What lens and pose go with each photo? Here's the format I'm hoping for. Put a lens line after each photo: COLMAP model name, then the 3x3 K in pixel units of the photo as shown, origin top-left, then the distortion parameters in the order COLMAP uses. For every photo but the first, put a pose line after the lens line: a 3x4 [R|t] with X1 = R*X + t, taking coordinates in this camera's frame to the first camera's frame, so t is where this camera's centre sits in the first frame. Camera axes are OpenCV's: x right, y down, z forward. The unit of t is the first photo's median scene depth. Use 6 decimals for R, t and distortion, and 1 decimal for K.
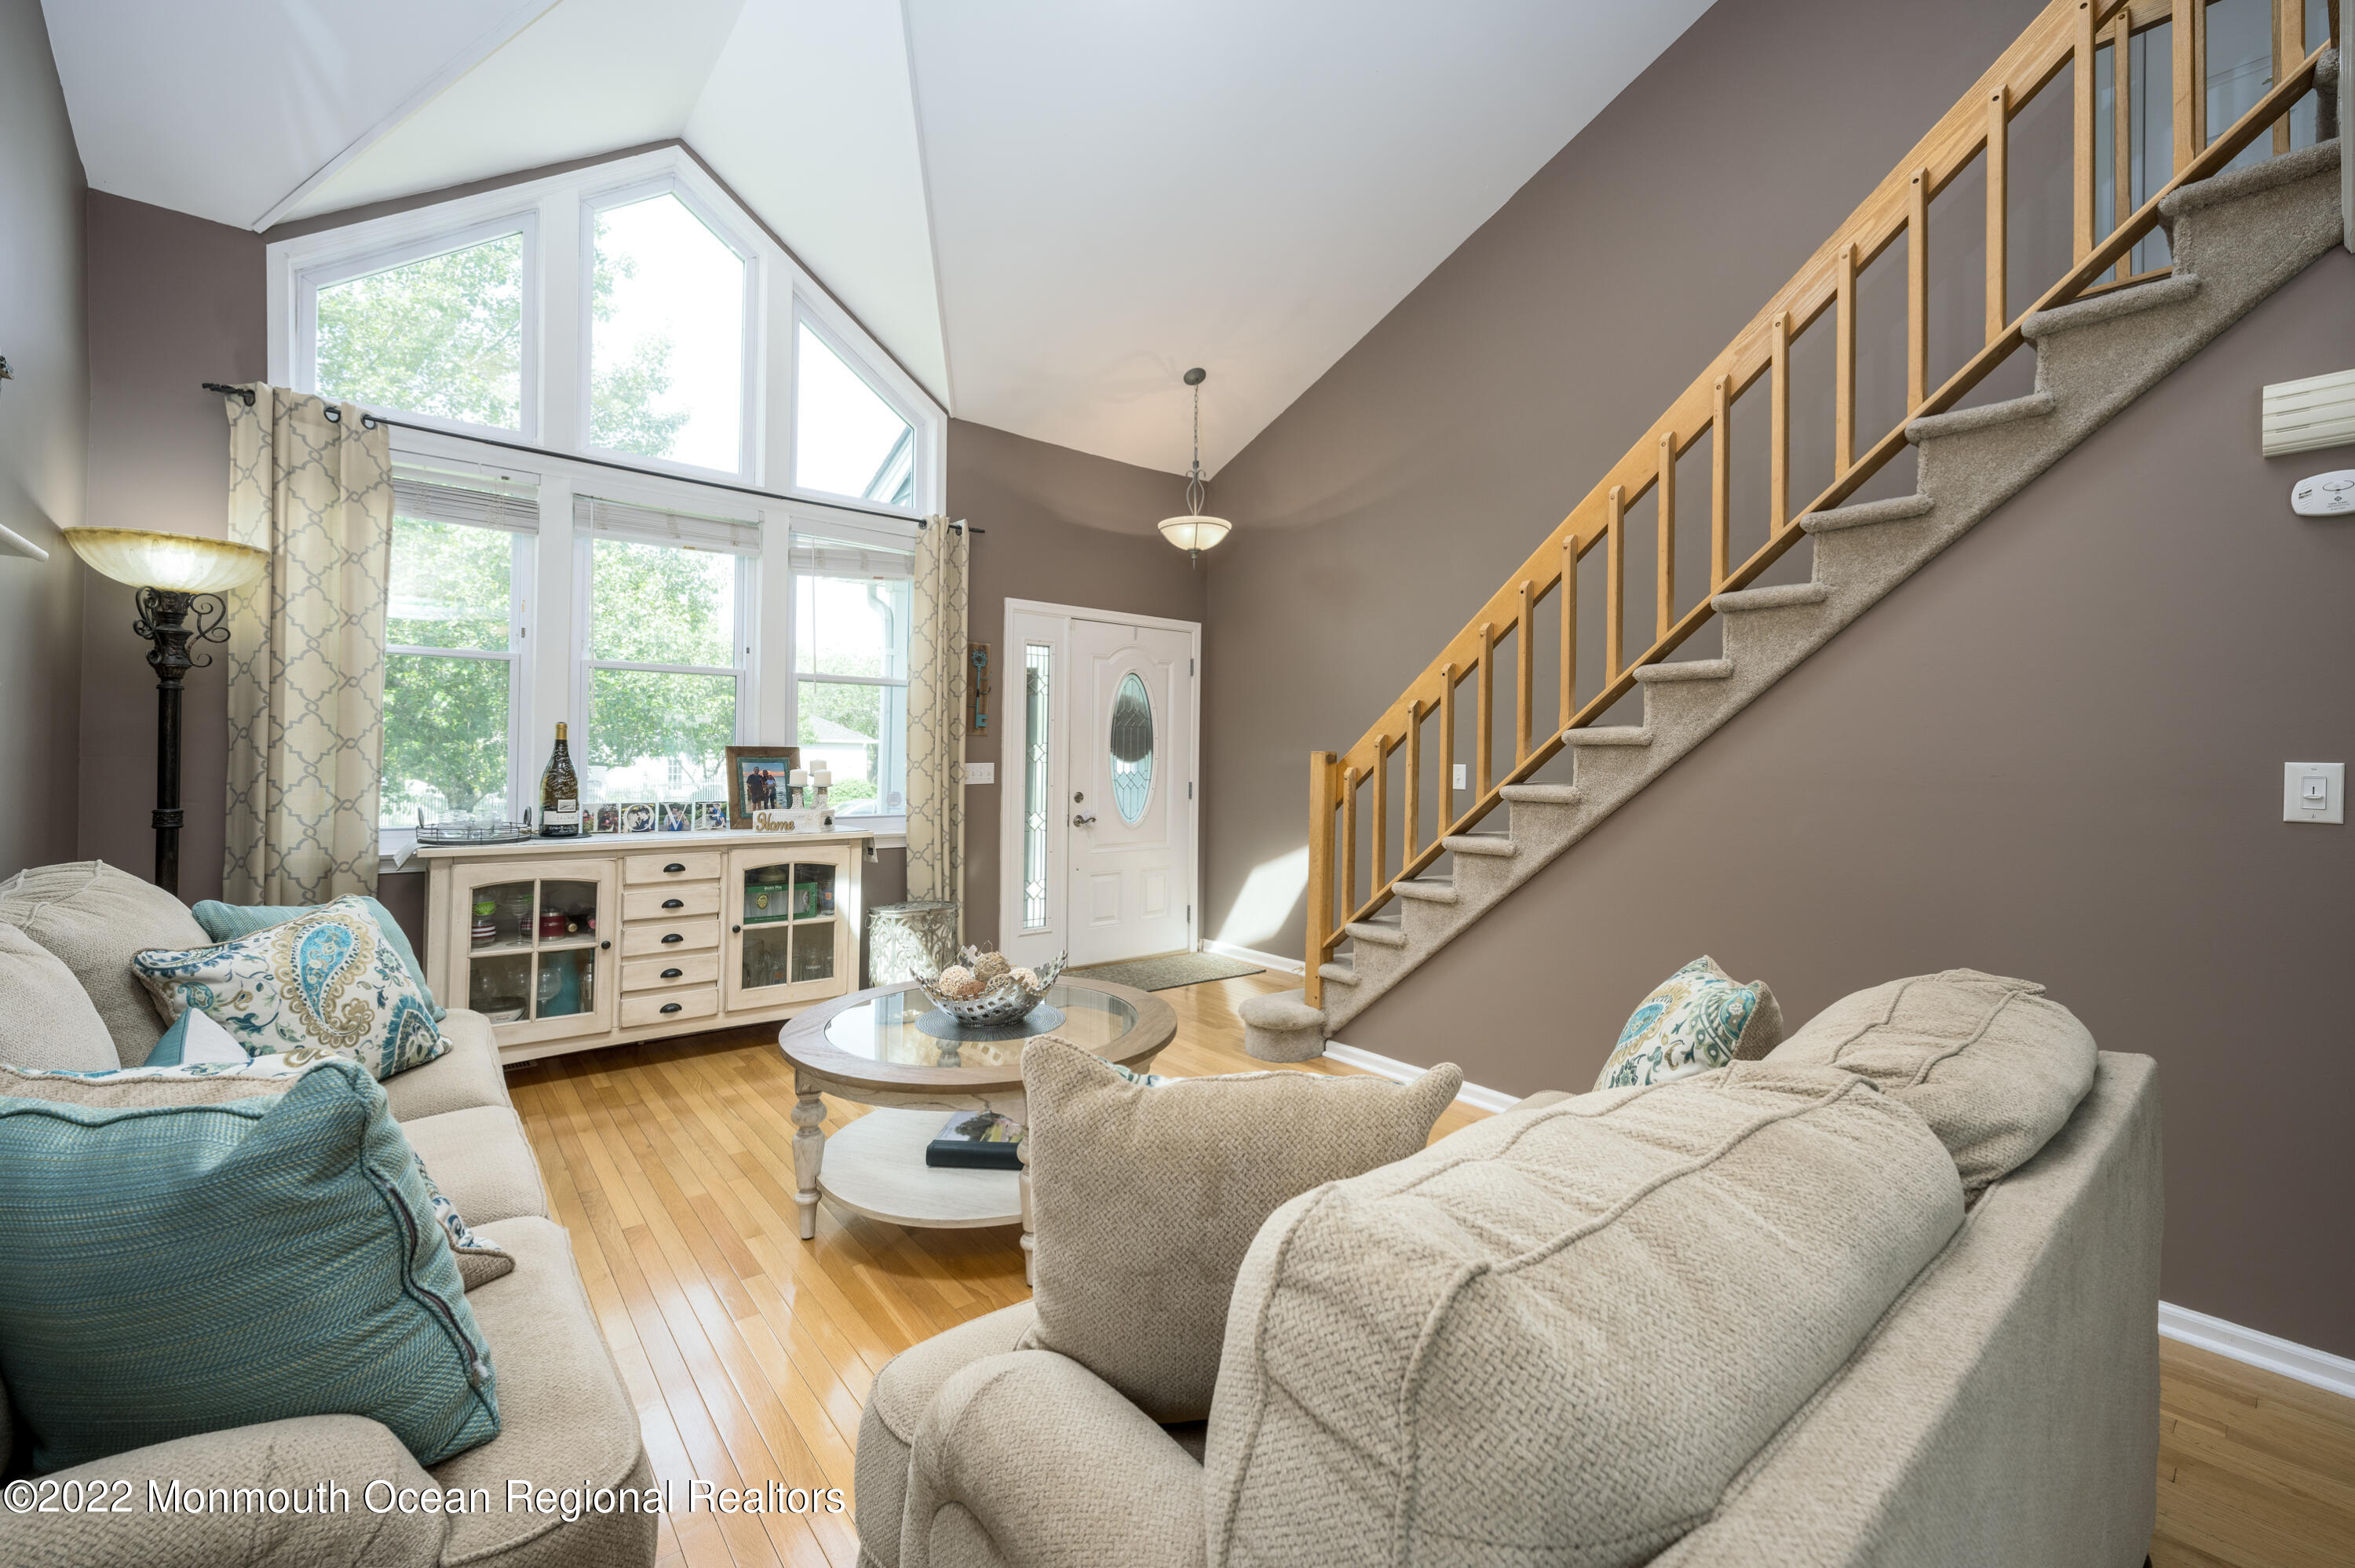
lens RADIAL K [[951.5, 0, 1175.3], [0, 951.5, 757.1], [0, 0, 1]] dist [-0.000178, -0.000279]
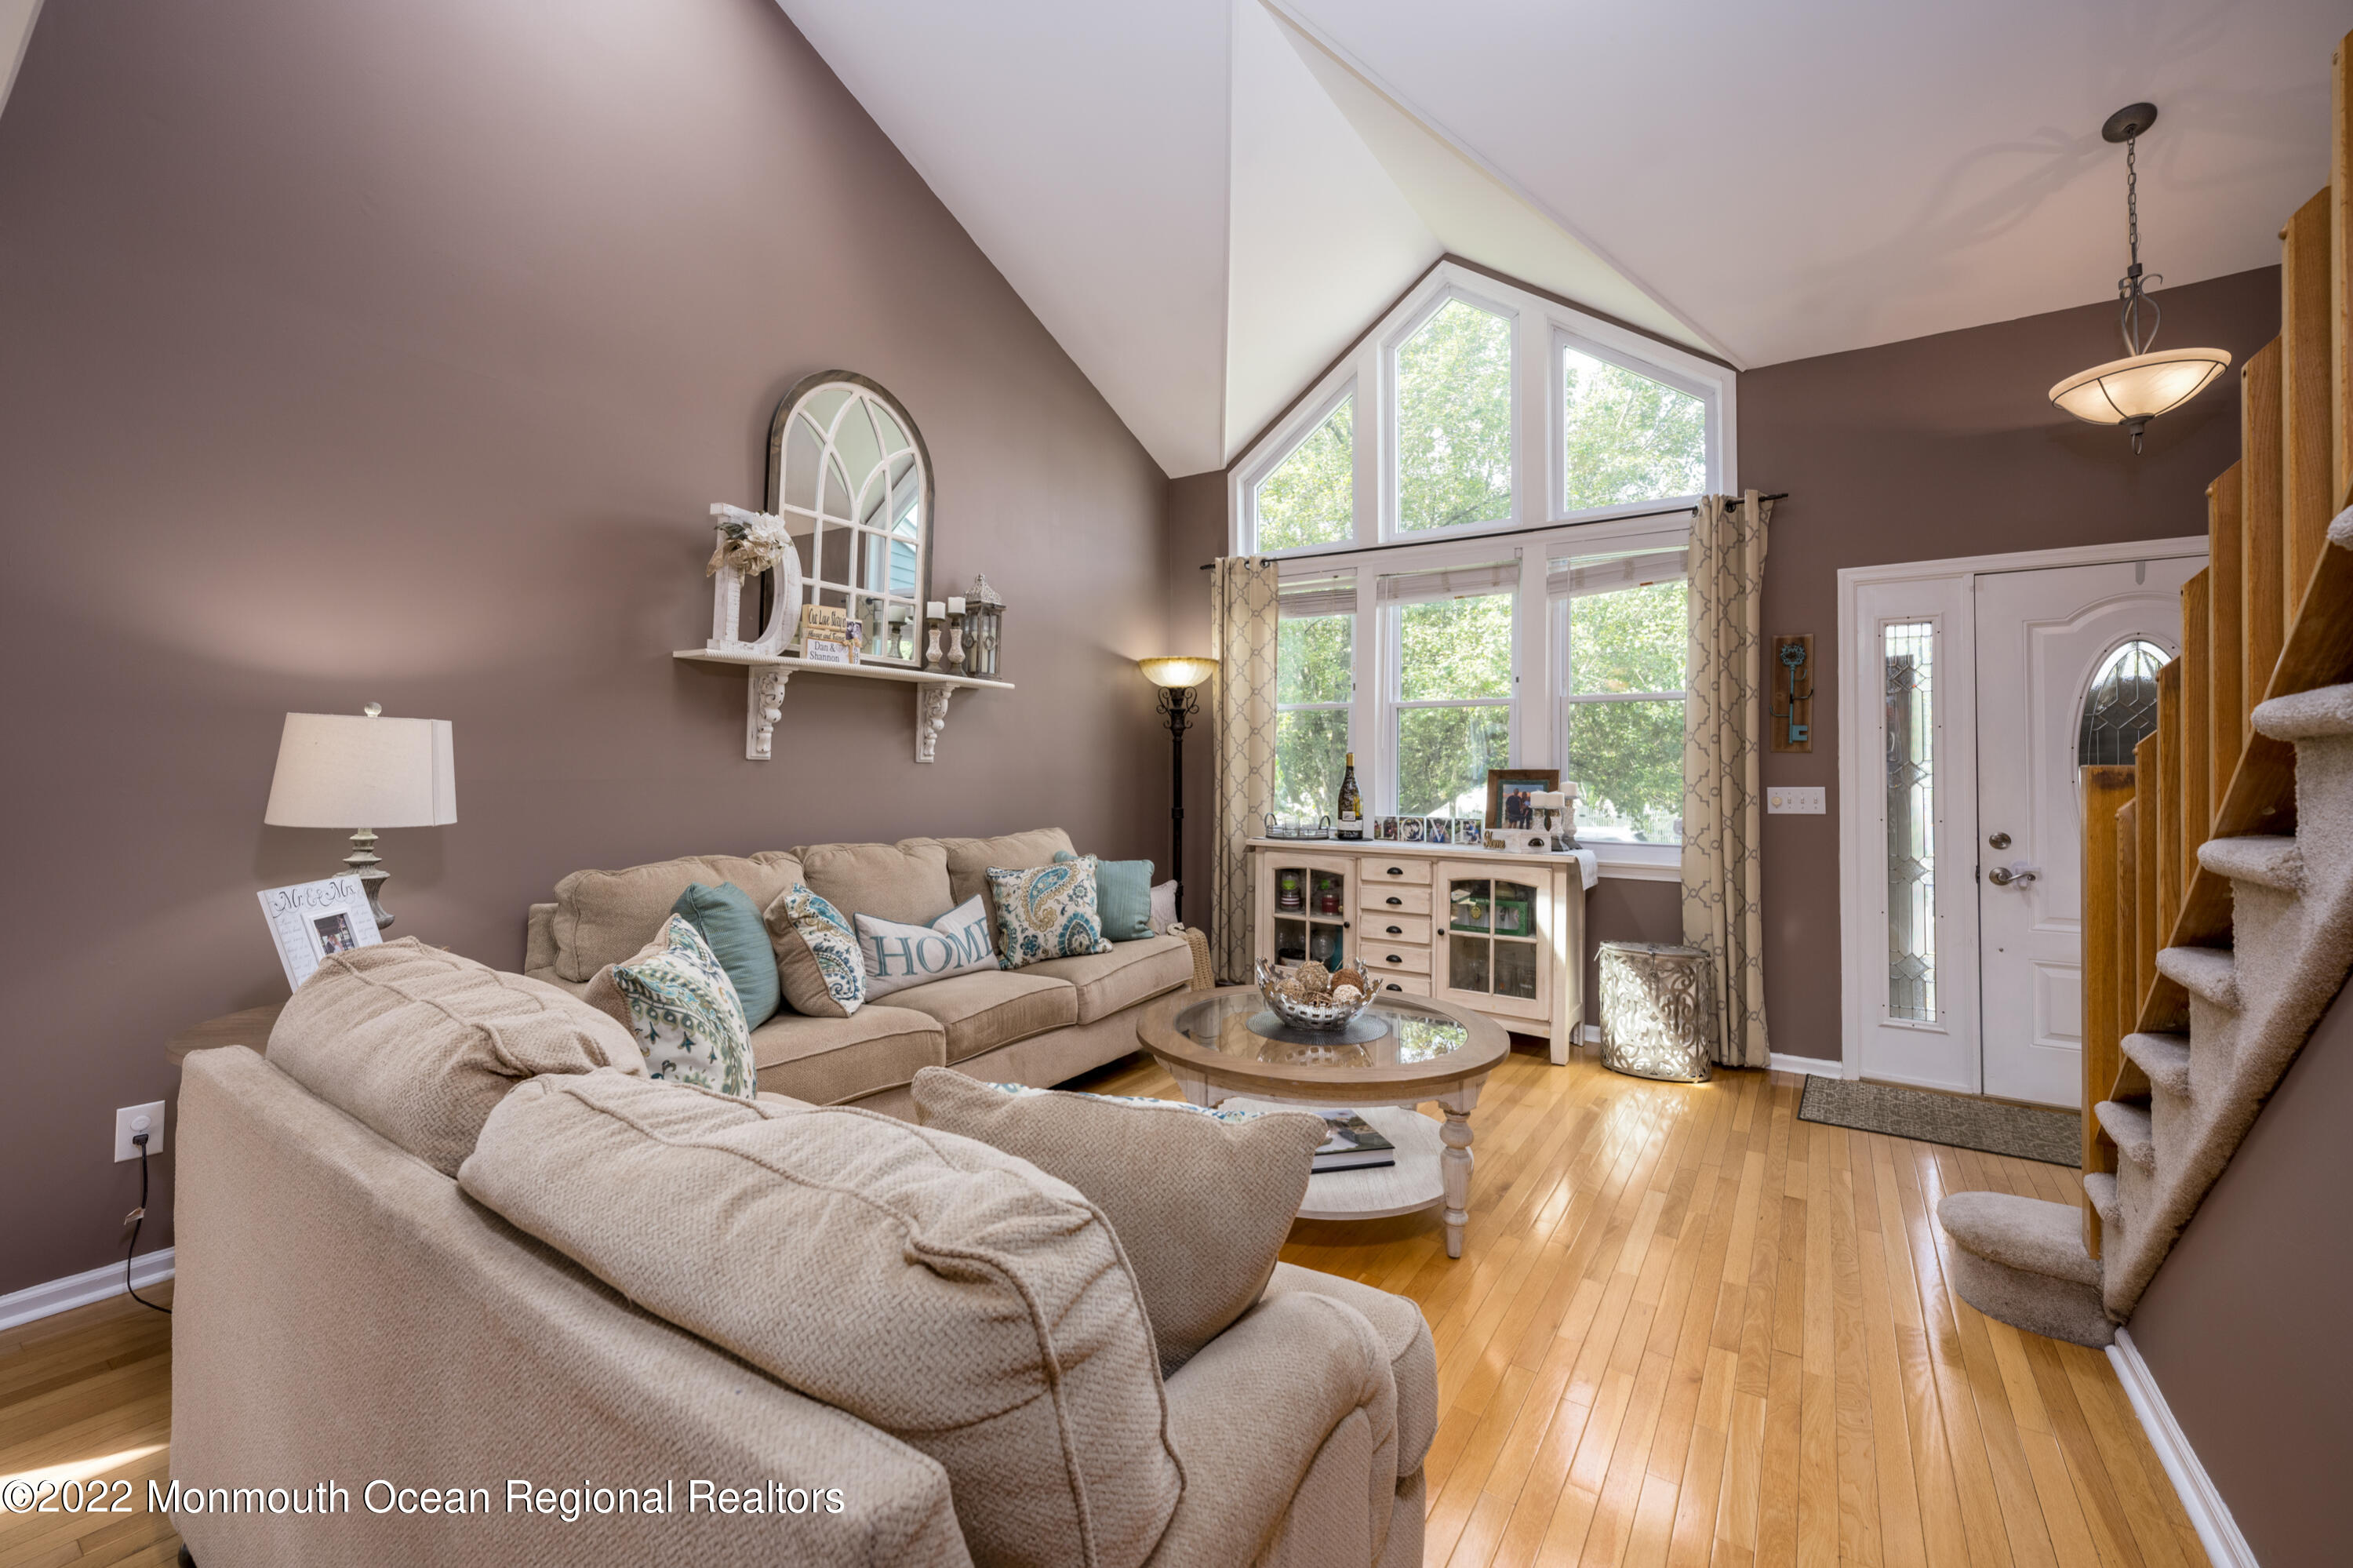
lens RADIAL K [[950.9, 0, 1174.3], [0, 950.9, 757.1], [0, 0, 1]] dist [-0.000178, -0.000279]
pose [[0.285804, -0.024791, -0.957967, 0.510323], [-0.003733, 0.999629, -0.026983, 0.005388], [0.958281, 0.011288, 0.285606, 0.360602]]
